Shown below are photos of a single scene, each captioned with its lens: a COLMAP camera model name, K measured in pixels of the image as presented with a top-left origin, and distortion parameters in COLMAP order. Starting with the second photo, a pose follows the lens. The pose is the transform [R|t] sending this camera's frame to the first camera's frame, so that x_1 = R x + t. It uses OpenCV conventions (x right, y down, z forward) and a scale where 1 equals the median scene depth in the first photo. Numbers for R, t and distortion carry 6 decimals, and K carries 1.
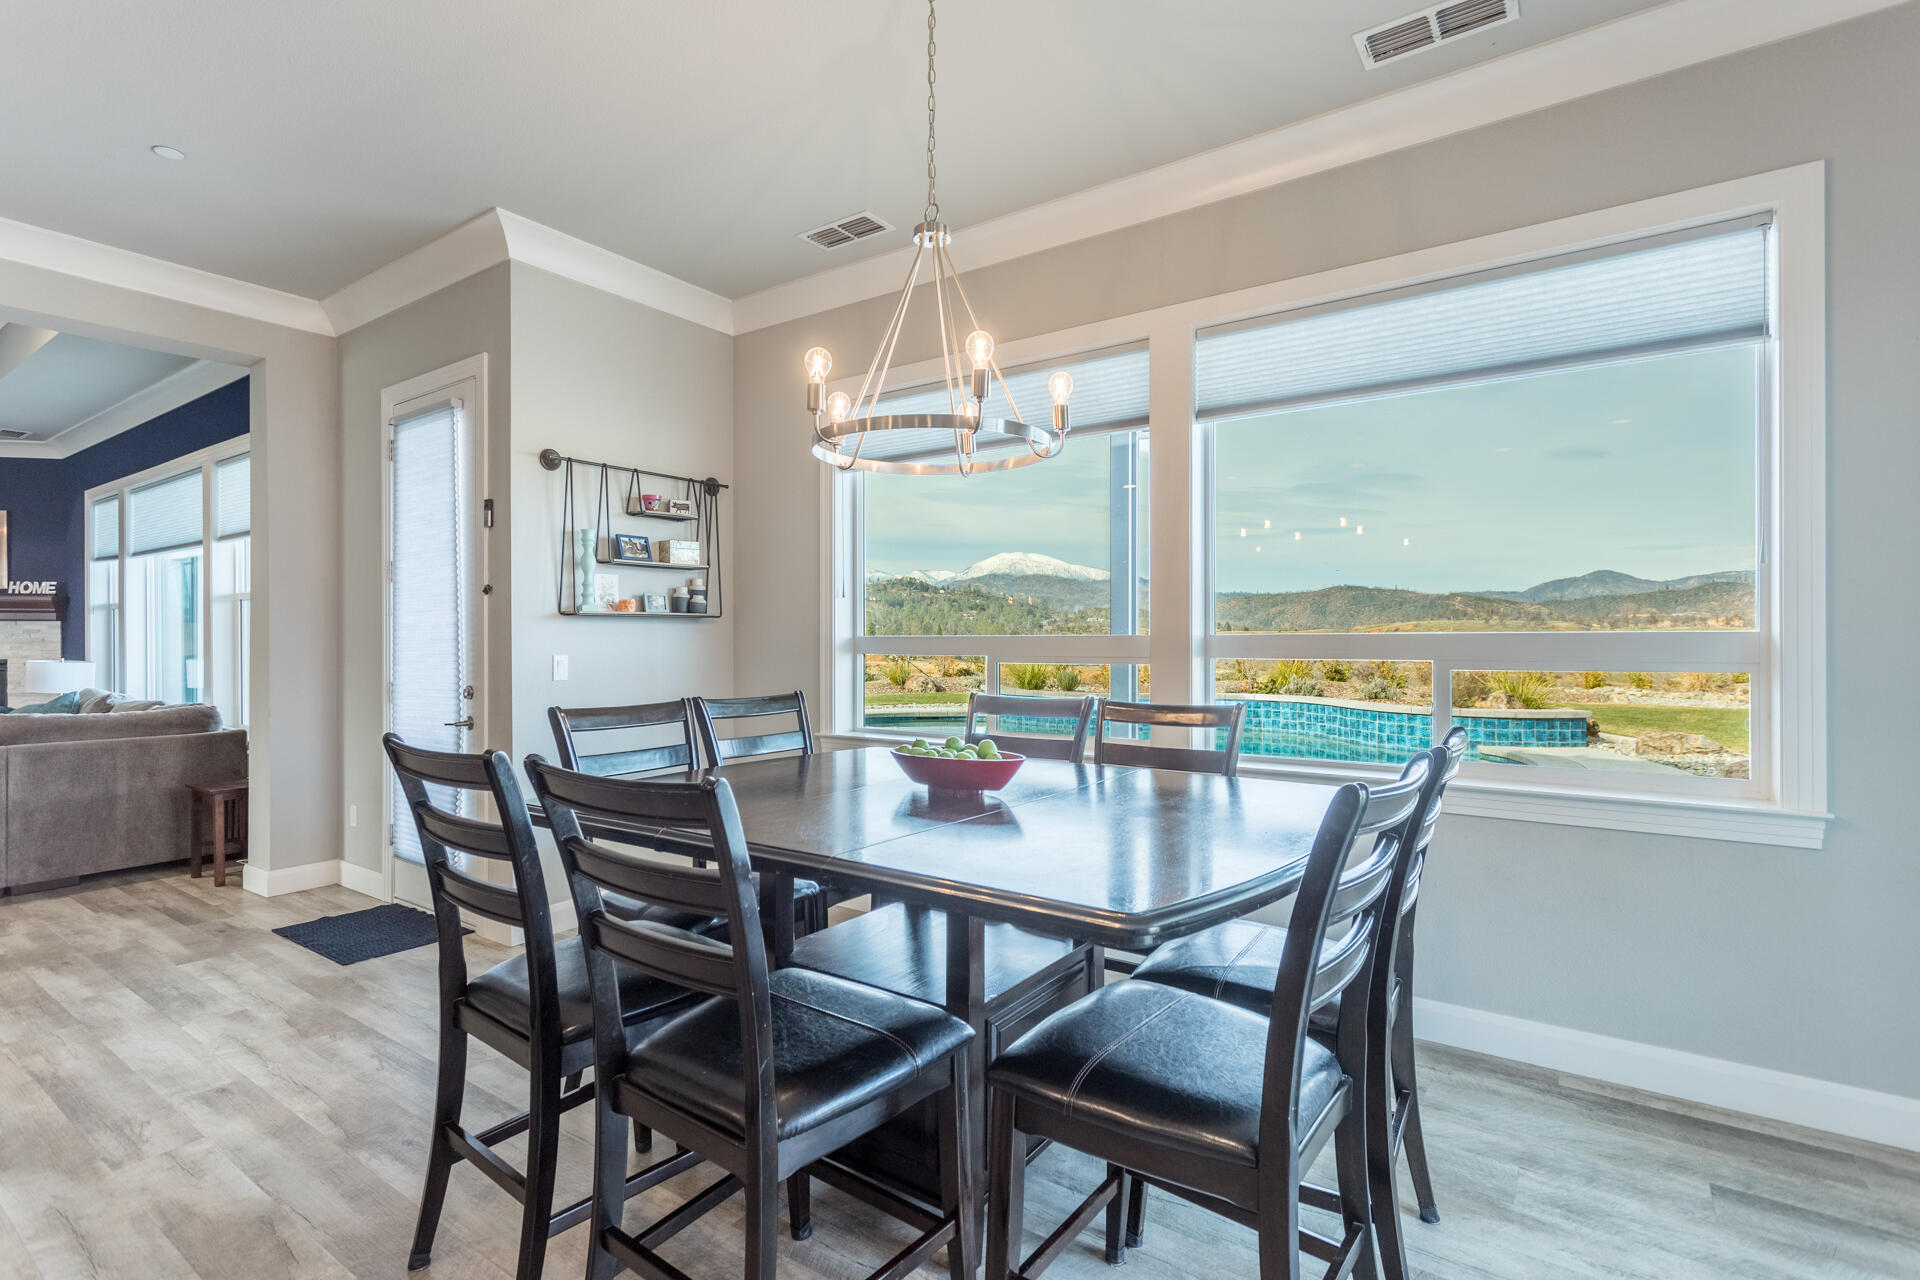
lens RADIAL K [[910.0, 0, 953.4], [0, 910.0, 632.7], [0, 0, 1]] dist [-0.001003, 0.000850]
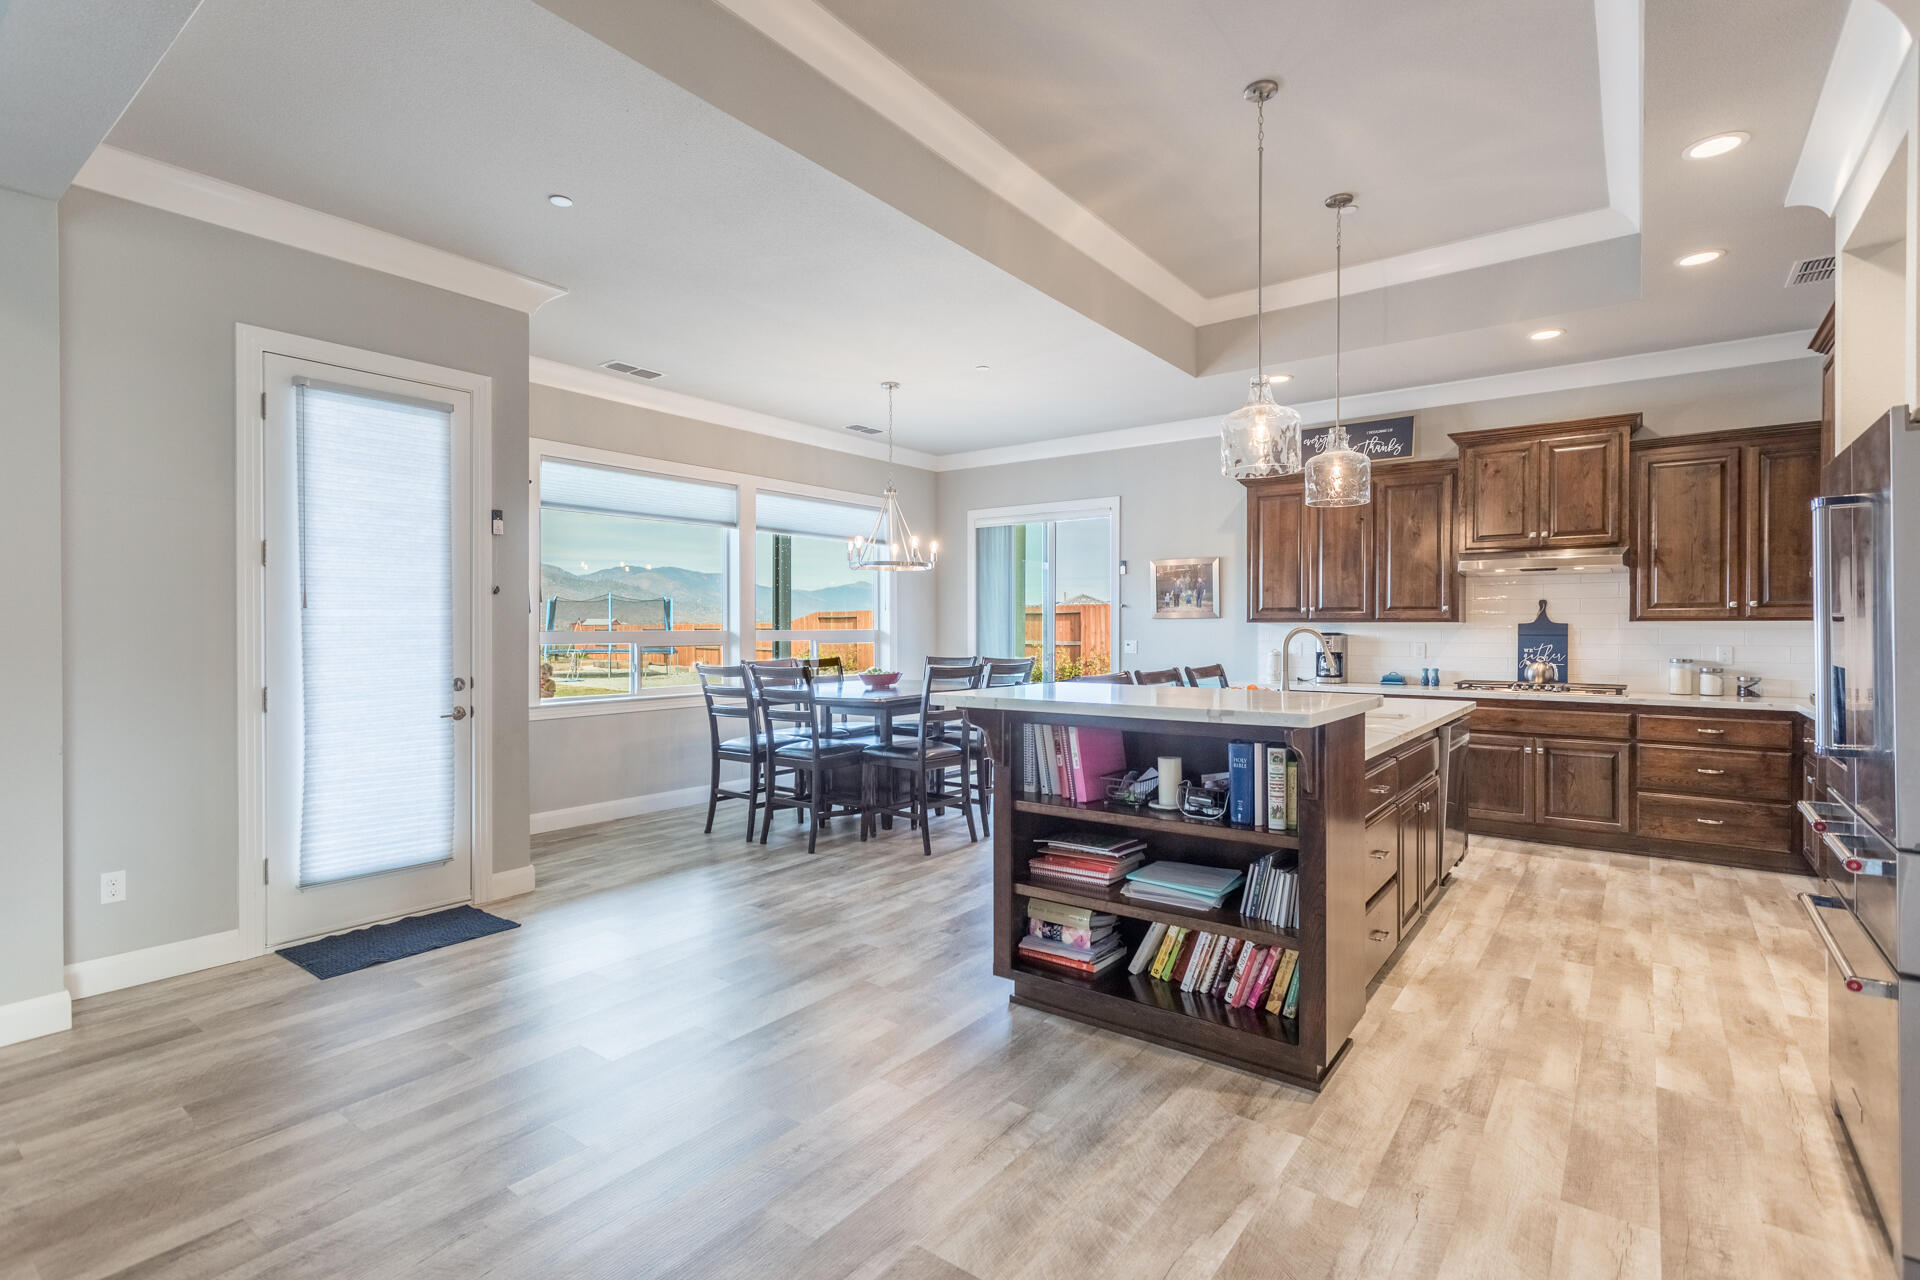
lens RADIAL K [[910.0, 0, 953.4], [0, 910.0, 632.7], [0, 0, 1]] dist [-0.001003, 0.000850]
pose [[0.036468, -0.004316, 0.999326, -2.453602], [-0.005301, 0.999976, 0.004512, -0.004811], [-0.999321, -0.005462, 0.036444, 0.592173]]
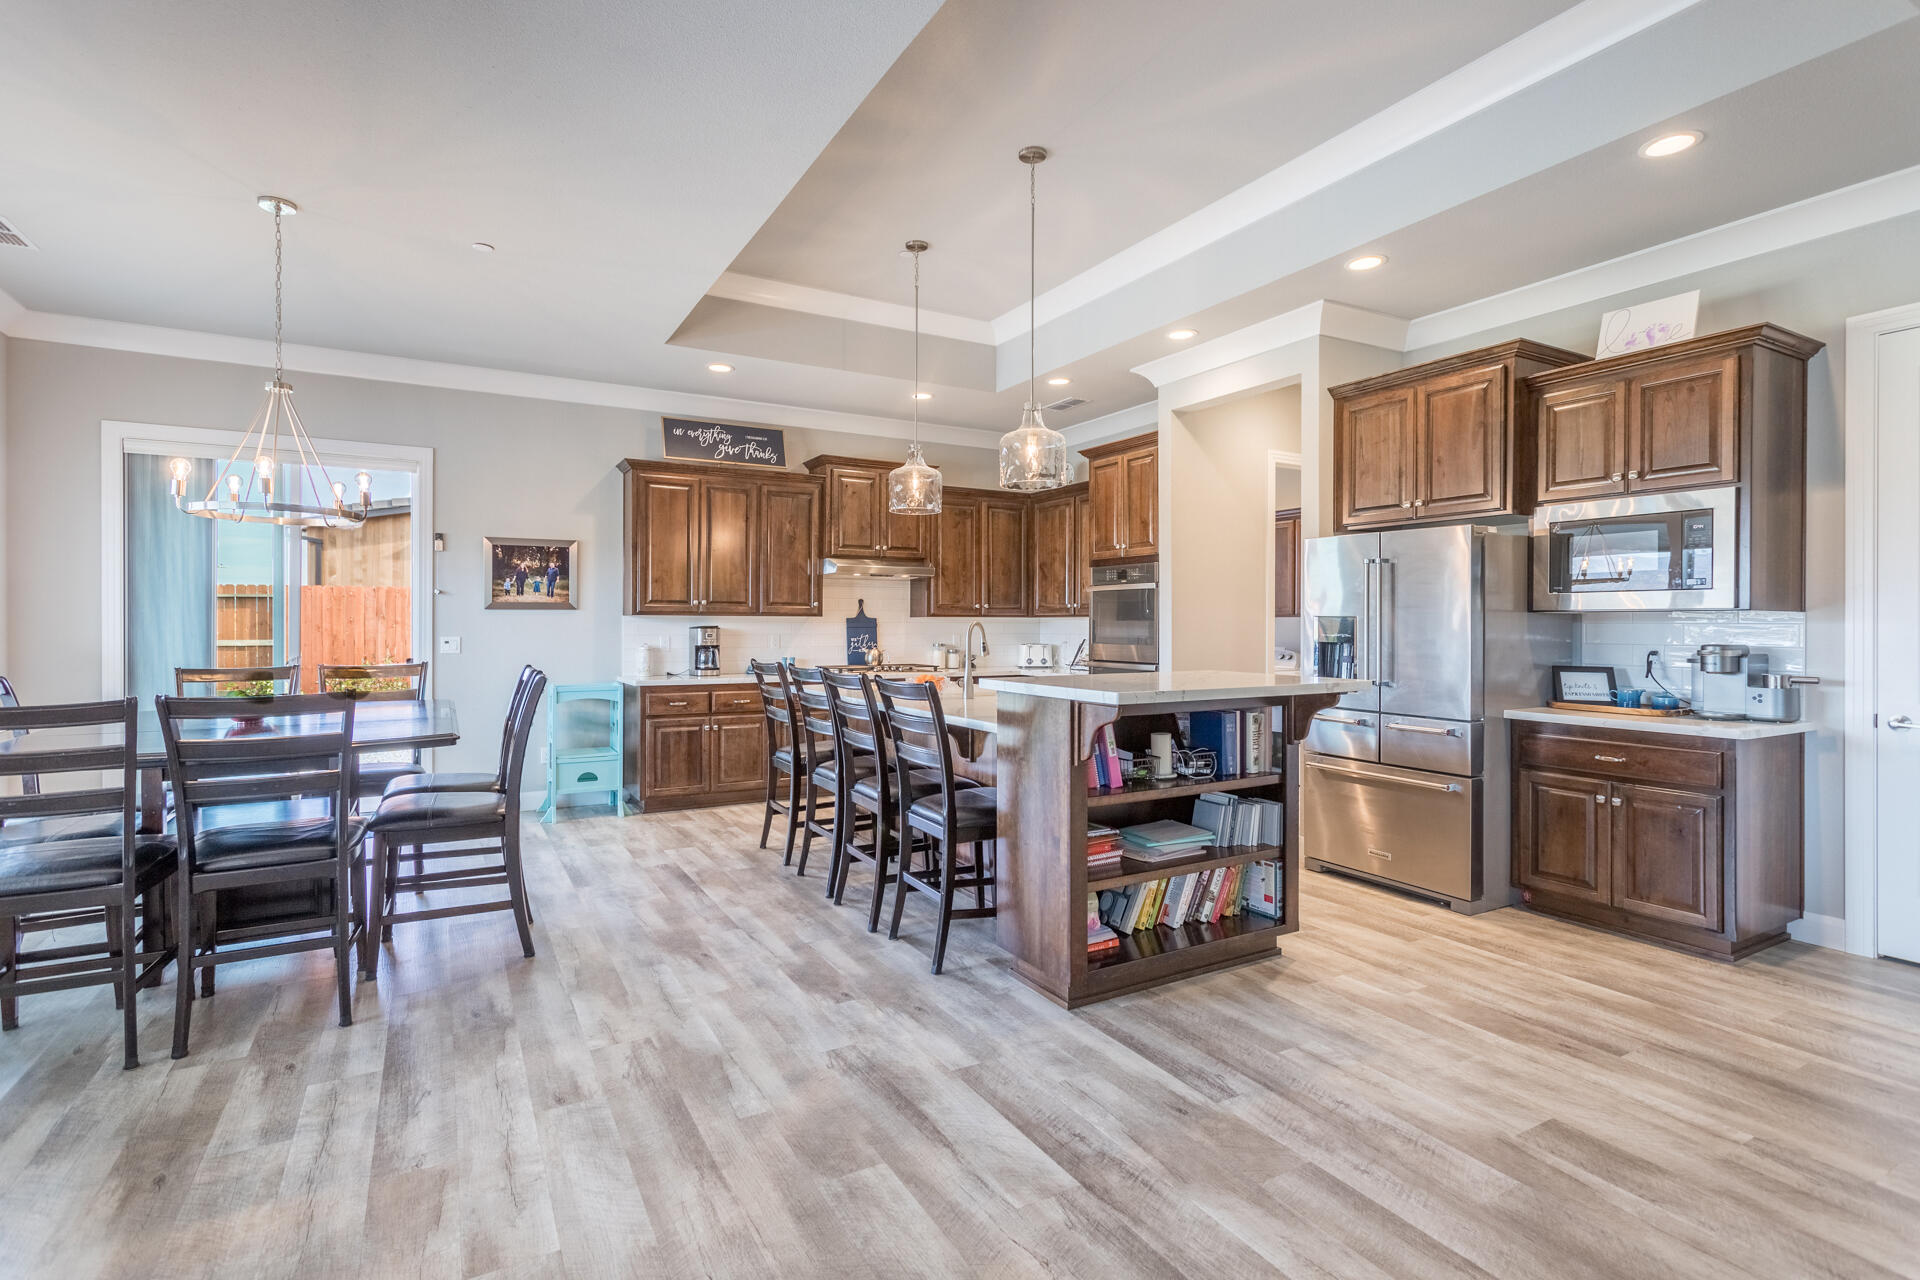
lens RADIAL K [[910.0, 0, 953.4], [0, 910.0, 632.7], [0, 0, 1]] dist [-0.001003, 0.000850]
pose [[-0.905105, -0.005940, 0.425146, -1.586053], [-0.003729, 0.999975, 0.006032, 0.002188], [-0.425171, 0.003874, -0.905105, 1.692615]]
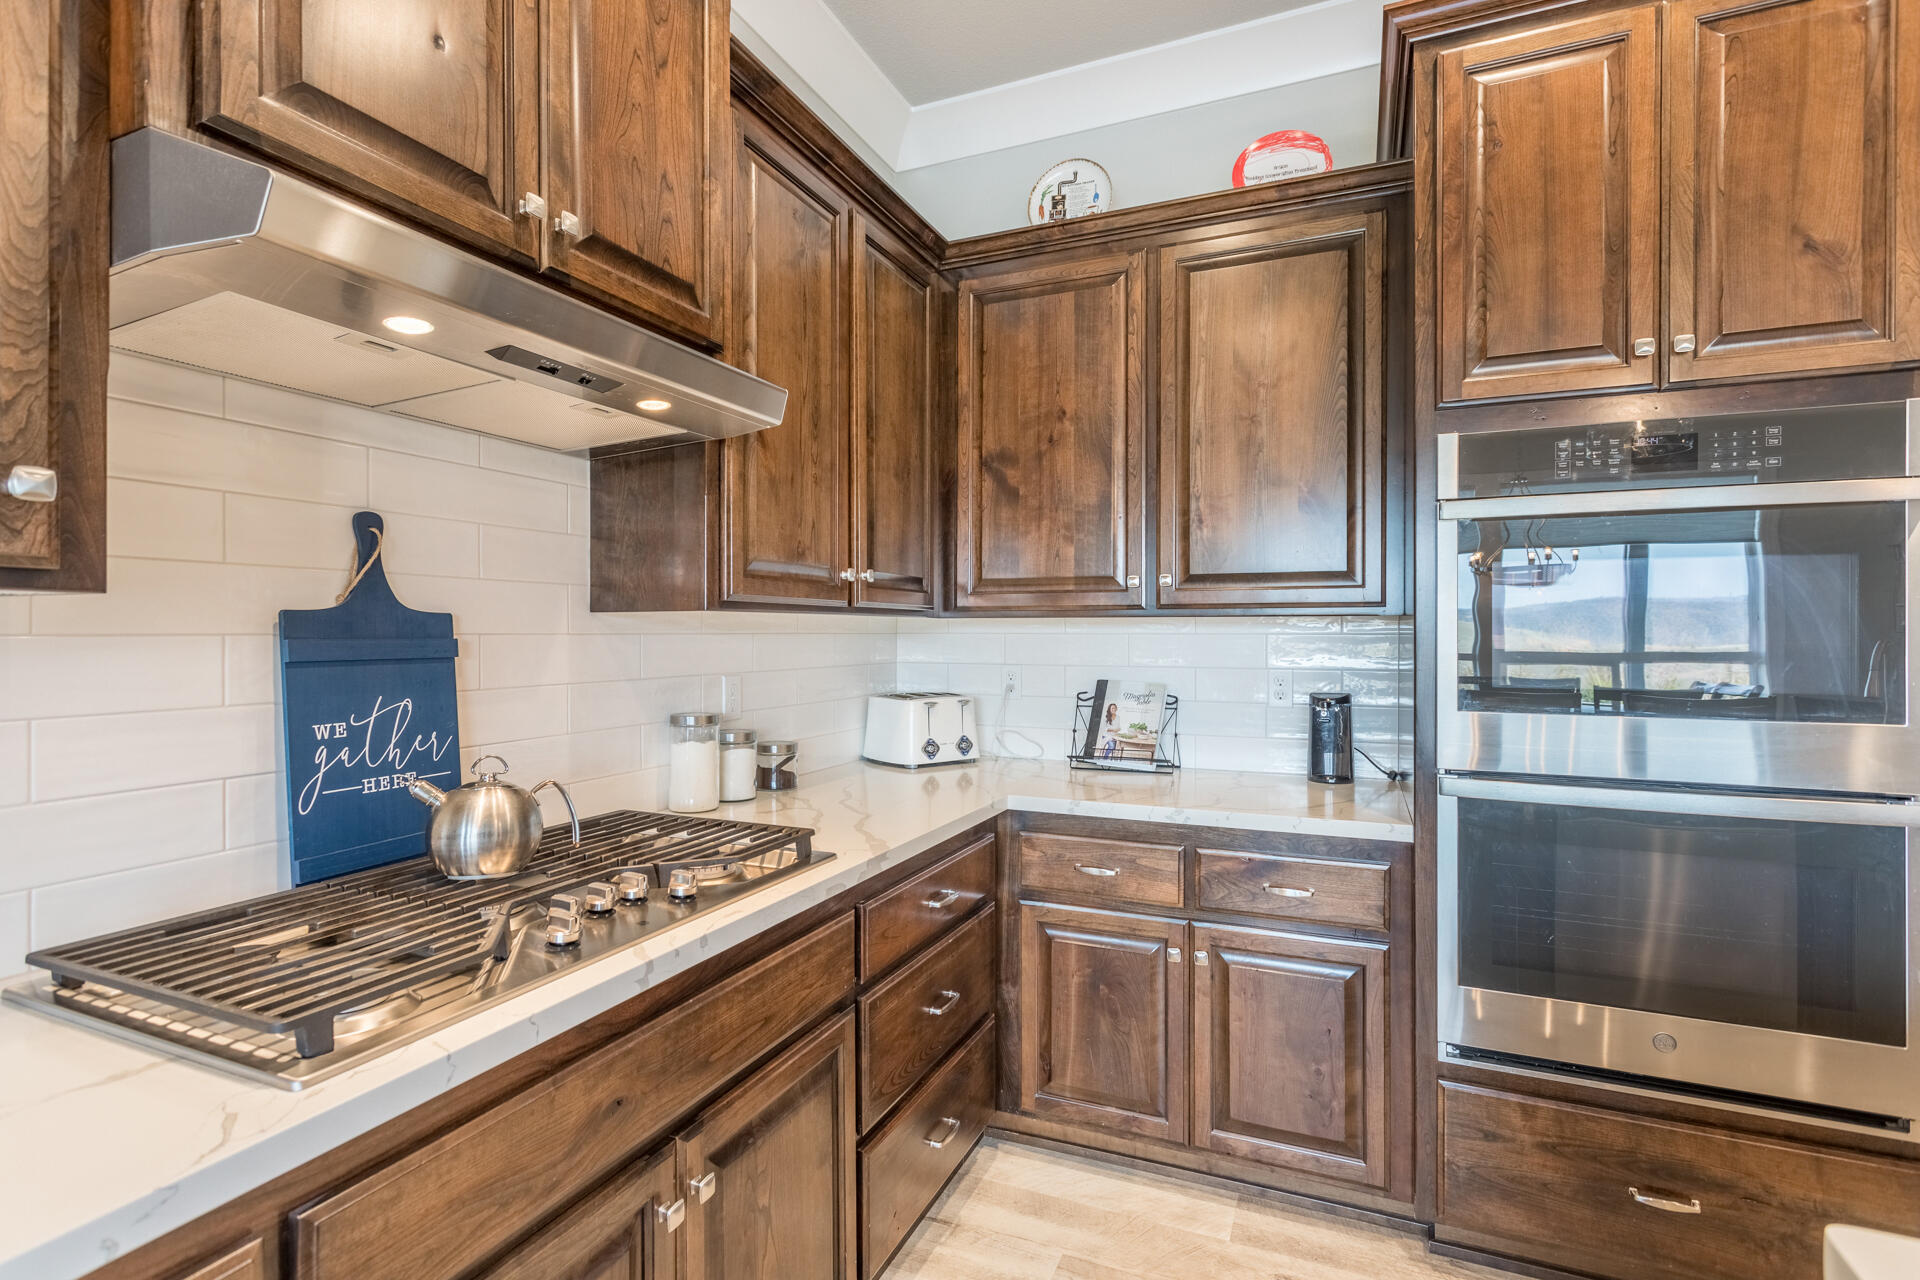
lens RADIAL K [[910.0, 0, 953.4], [0, 910.0, 632.7], [0, 0, 1]] dist [-0.001003, 0.000850]
pose [[-0.980327, -0.001007, -0.197376, -0.311970], [-0.000200, 0.999992, -0.004107, -0.011165], [0.197378, -0.003987, -0.980319, -0.218023]]
